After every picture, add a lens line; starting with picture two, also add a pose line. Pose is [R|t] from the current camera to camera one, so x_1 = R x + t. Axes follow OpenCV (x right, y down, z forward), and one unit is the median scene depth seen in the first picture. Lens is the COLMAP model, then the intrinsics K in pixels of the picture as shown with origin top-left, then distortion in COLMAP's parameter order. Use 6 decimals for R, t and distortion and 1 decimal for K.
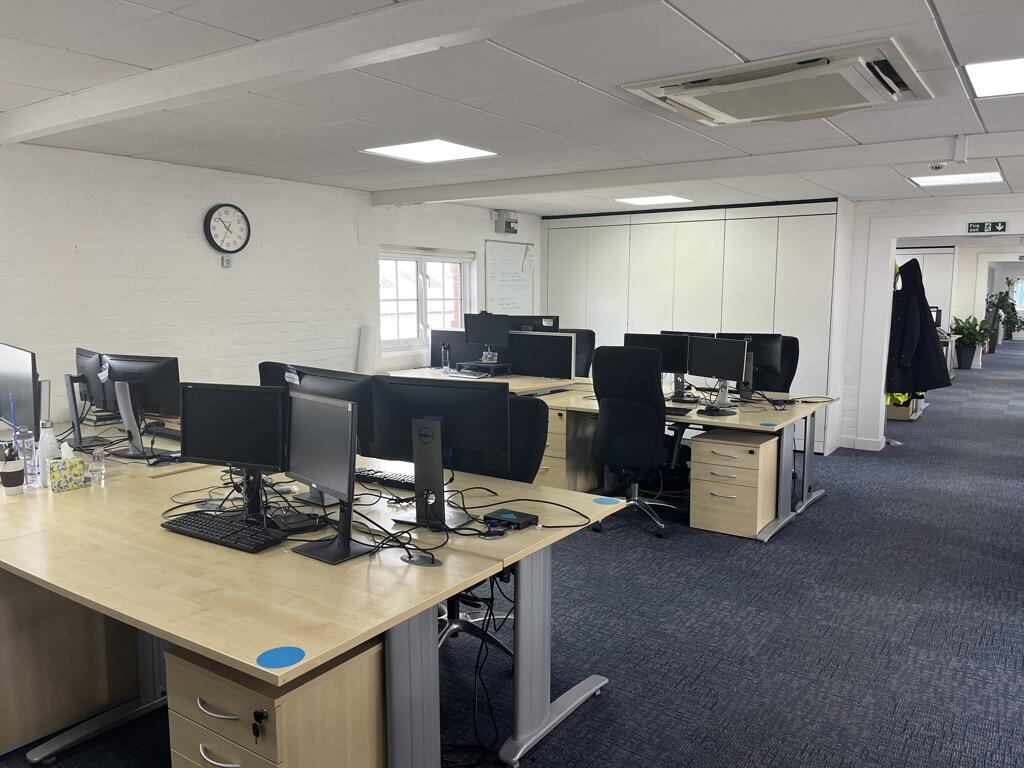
lens RADIAL K [[780.7, 0, 510.8], [0, 780.7, 387.9], [0, 0, 1]] dist [0.062988, -0.075021]
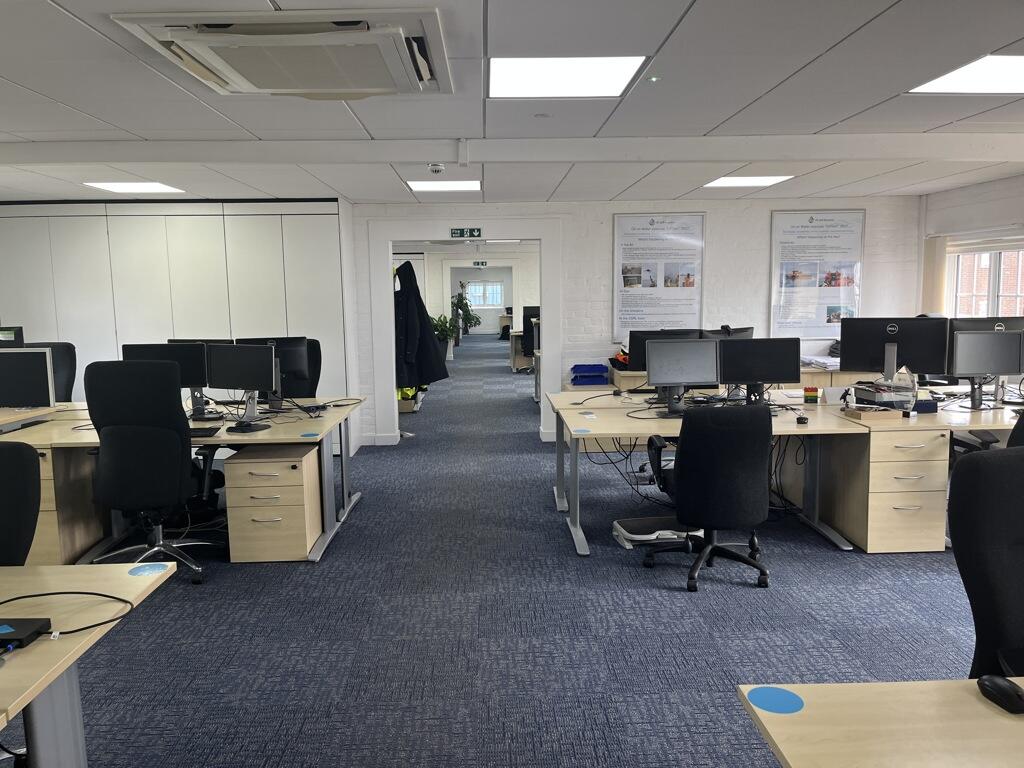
lens RADIAL K [[780.7, 0, 510.8], [0, 780.7, 387.9], [0, 0, 1]] dist [0.062988, -0.075021]
pose [[0.808061, -0.087063, 0.582630, -0.011548], [0.090912, 0.995600, 0.022687, -0.006606], [-0.582042, 0.034635, 0.812421, 0.099392]]
